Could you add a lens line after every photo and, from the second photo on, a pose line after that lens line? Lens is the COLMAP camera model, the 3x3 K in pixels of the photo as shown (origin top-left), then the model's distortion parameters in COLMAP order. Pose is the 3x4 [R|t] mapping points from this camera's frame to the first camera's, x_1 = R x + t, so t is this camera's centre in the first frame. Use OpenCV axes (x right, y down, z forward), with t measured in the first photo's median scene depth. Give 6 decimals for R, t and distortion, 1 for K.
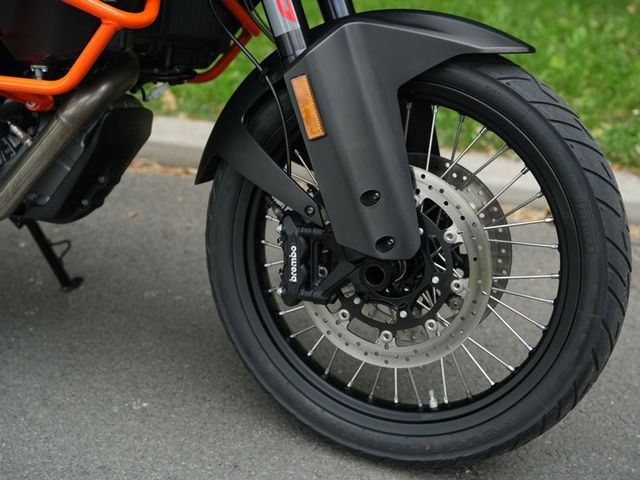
lens RADIAL K [[998.9, 0, 320.0], [0, 998.9, 240.0], [0, 0, 1]] dist [-0.091581, 0.808160]
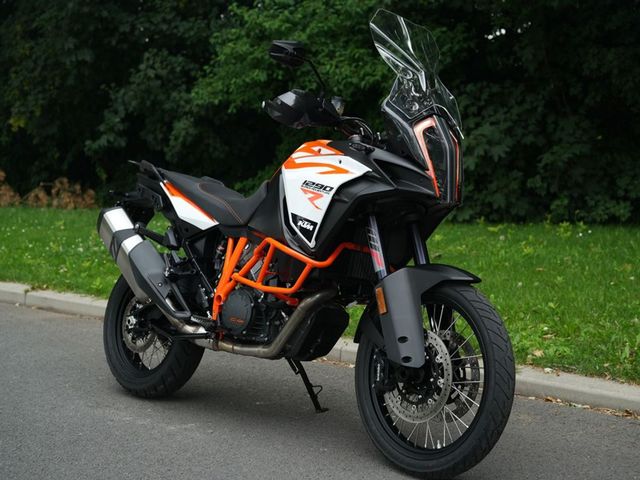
lens RADIAL K [[998.9, 0, 320.0], [0, 998.9, 240.0], [0, 0, 1]] dist [-0.091581, 0.808160]
pose [[0.895429, -0.000897, -0.445204, 0.848235], [-0.145612, 0.944410, -0.294767, 0.419967], [0.420720, 0.328770, 0.845521, -1.041860]]
